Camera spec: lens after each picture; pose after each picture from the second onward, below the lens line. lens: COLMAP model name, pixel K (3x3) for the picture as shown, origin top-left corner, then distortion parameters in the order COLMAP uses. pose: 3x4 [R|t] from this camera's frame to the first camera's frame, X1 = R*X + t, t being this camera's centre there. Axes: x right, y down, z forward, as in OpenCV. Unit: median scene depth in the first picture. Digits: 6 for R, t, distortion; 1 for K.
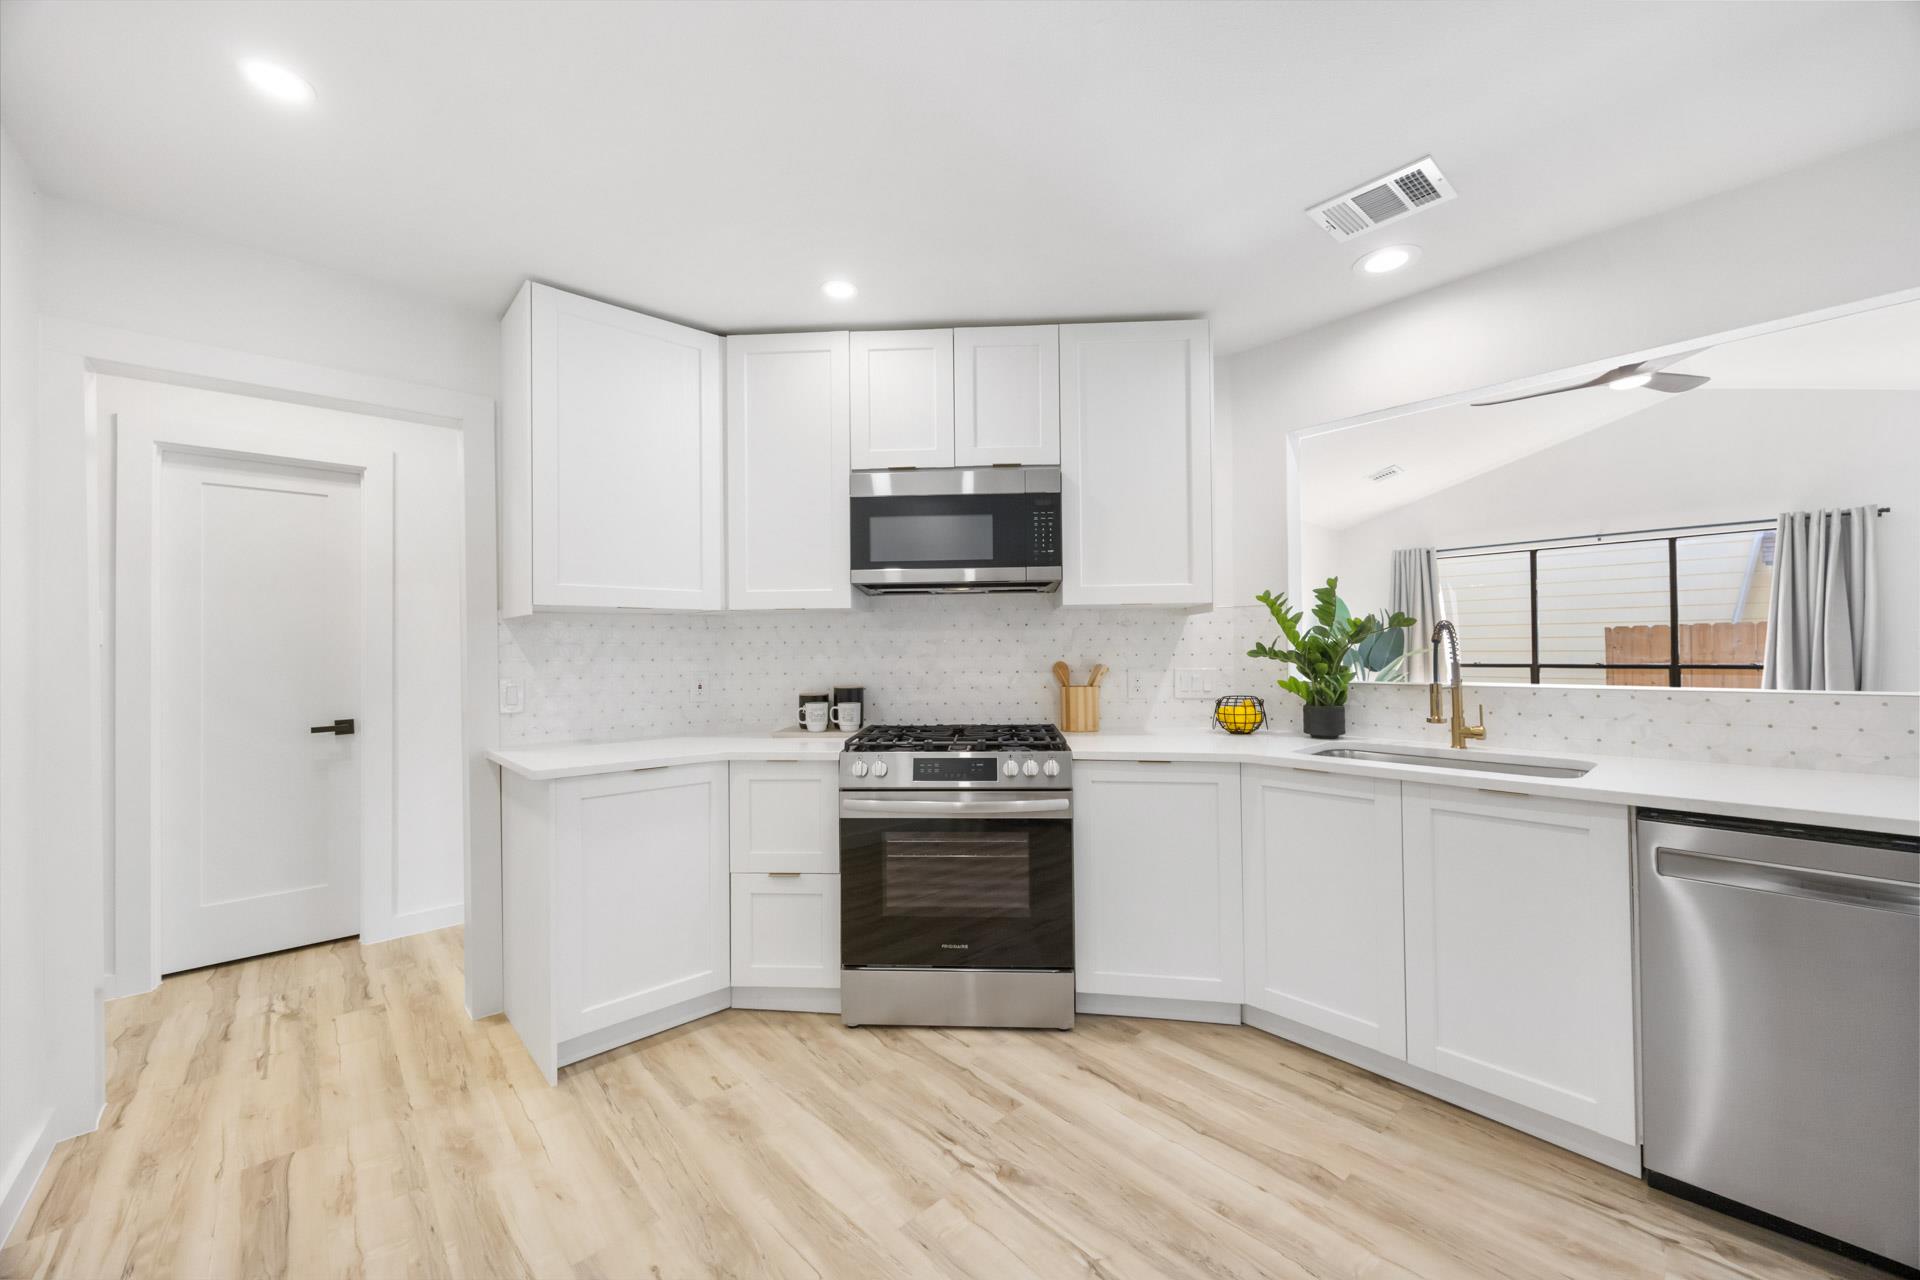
lens RADIAL K [[734.6, 0, 961.2], [0, 734.6, 644.7], [0, 0, 1]] dist [-0.000424, -0.000149]
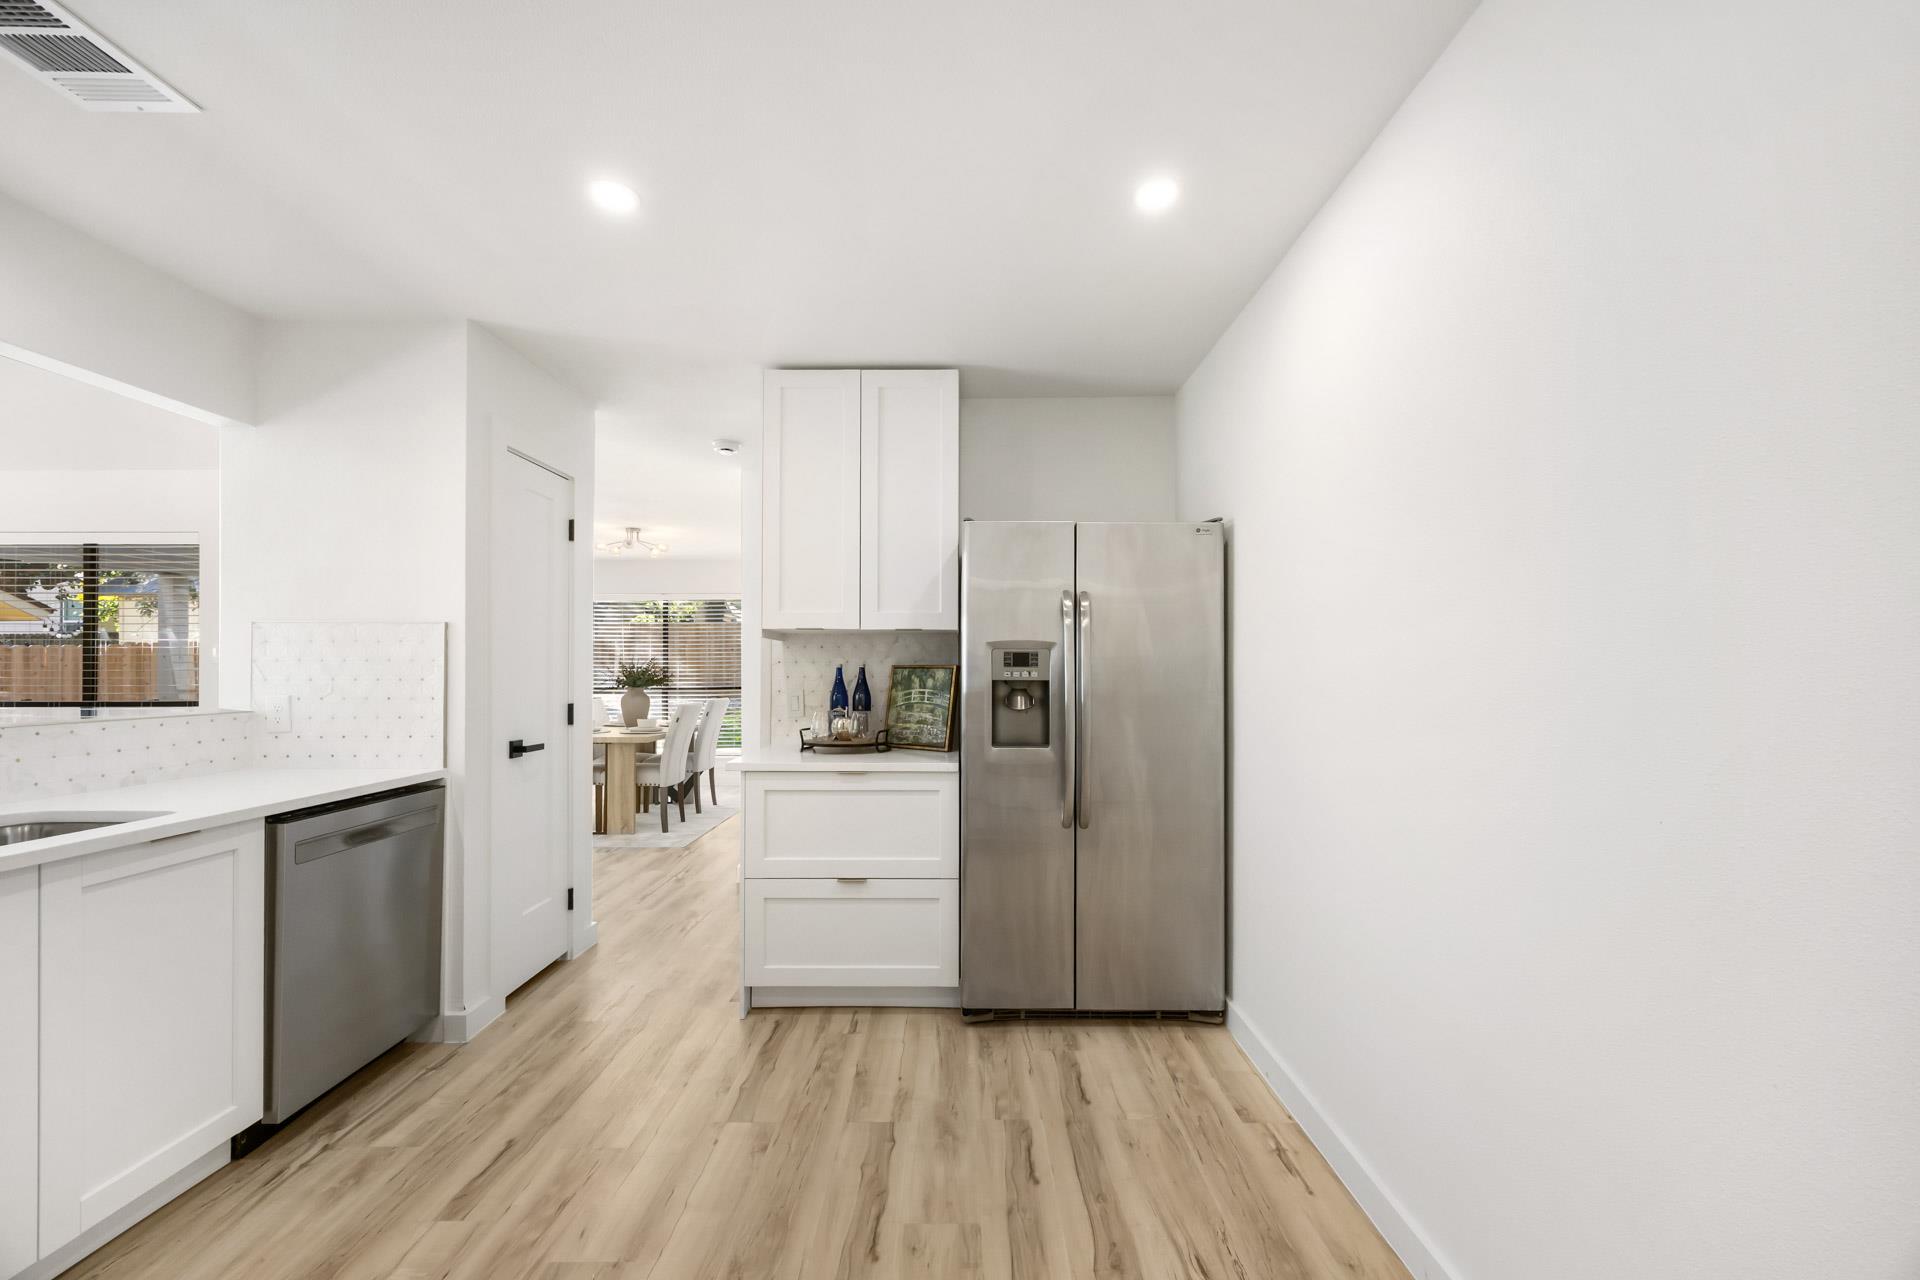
lens RADIAL K [[738.3, 0, 958.5], [0, 738.3, 662.1], [0, 0, 1]] dist [-0.002280, -0.000310]
pose [[-0.743617, 0.020032, 0.668306, -0.420478], [0.006735, 0.999725, -0.022472, 0.009498], [-0.668572, -0.012209, -0.743547, 0.733322]]
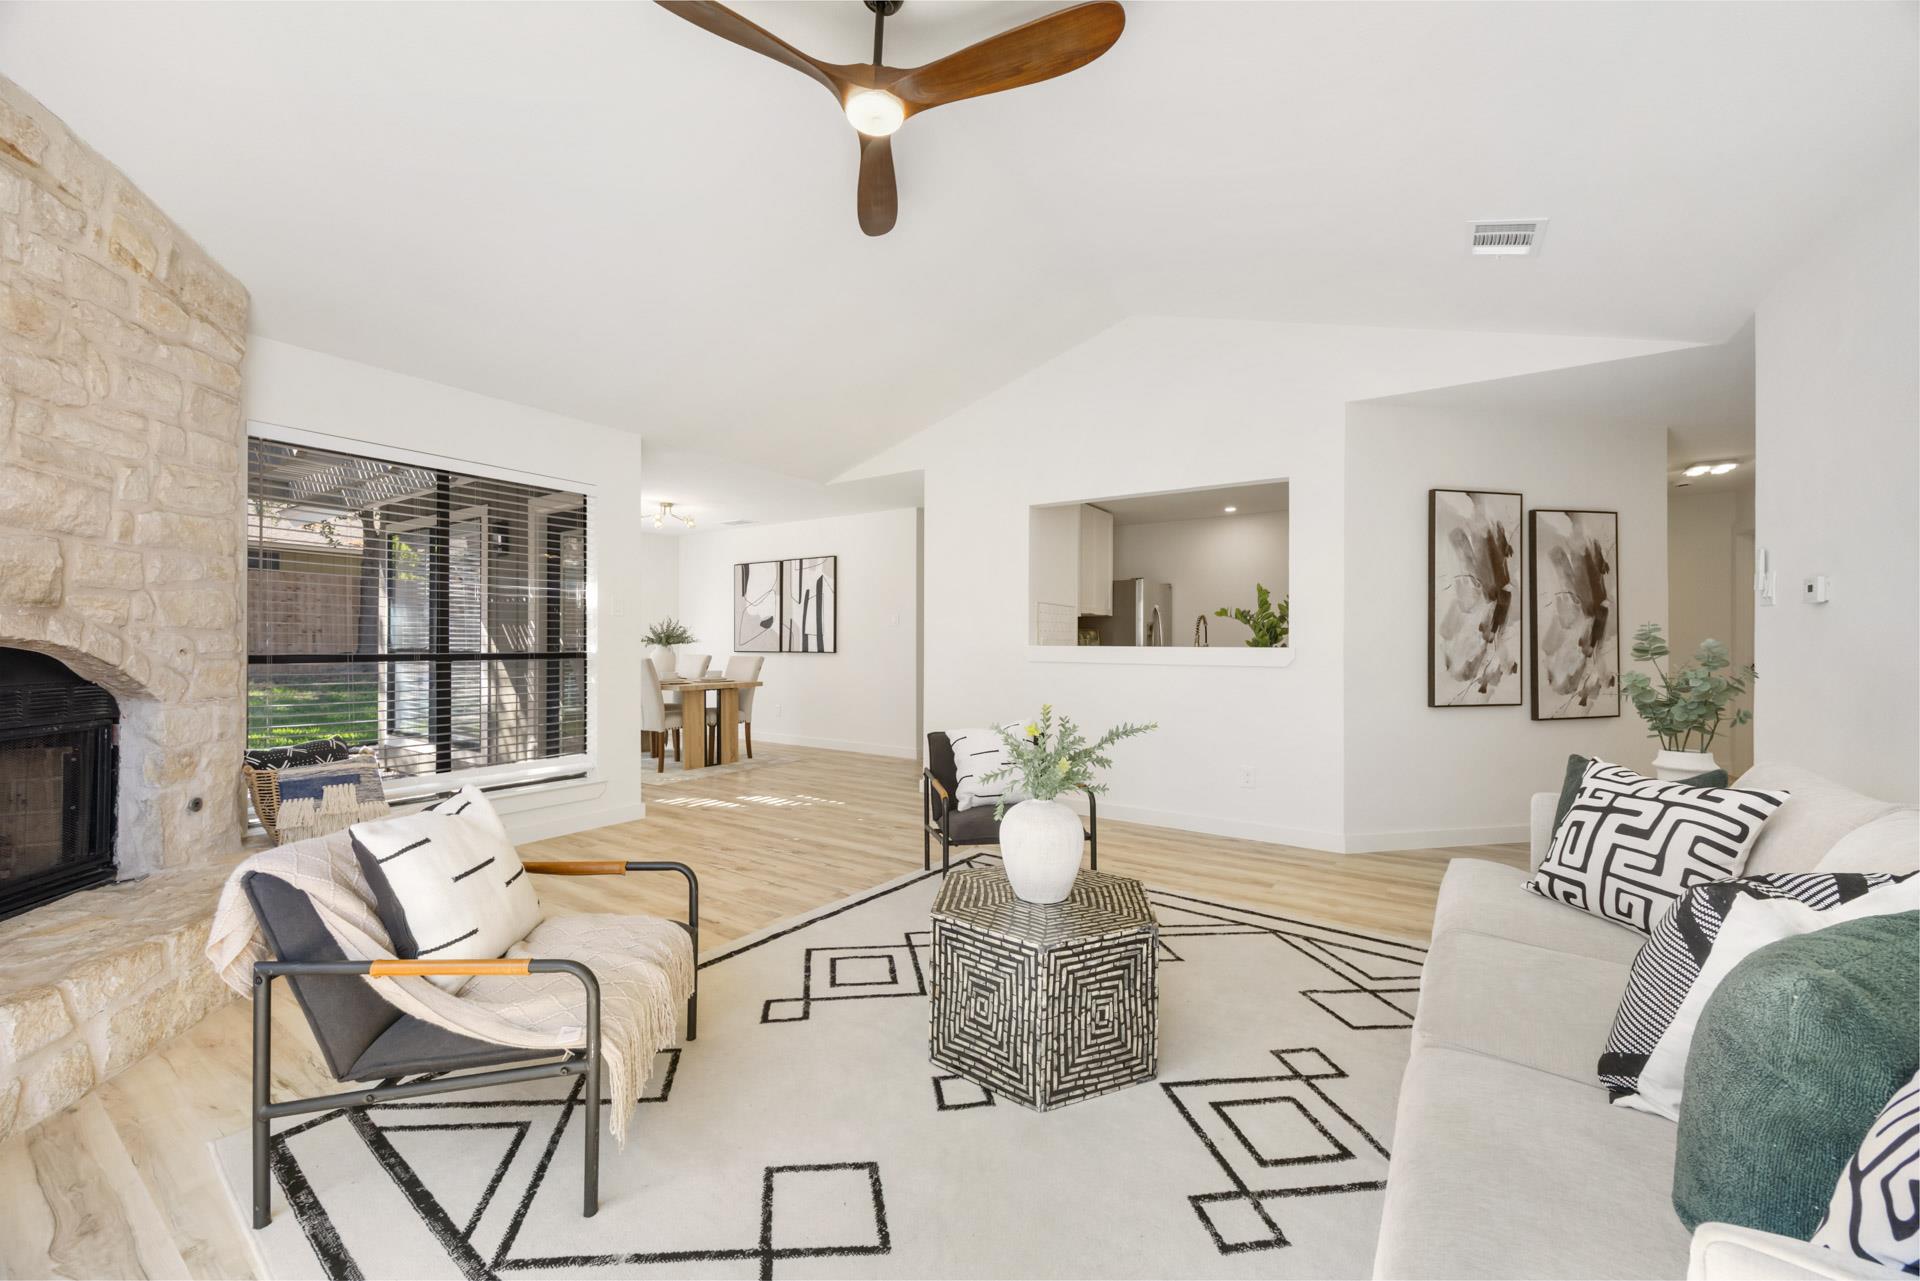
lens RADIAL K [[741.0, 0, 957.2], [0, 741.0, 635.9], [0, 0, 1]] dist [0.000443, 0.000045]
pose [[-0.969780, 0.007502, -0.243864, 1.622797], [0.010828, 0.999866, -0.012300, 0.040817], [0.243739, -0.014569, -0.969731, 2.508654]]
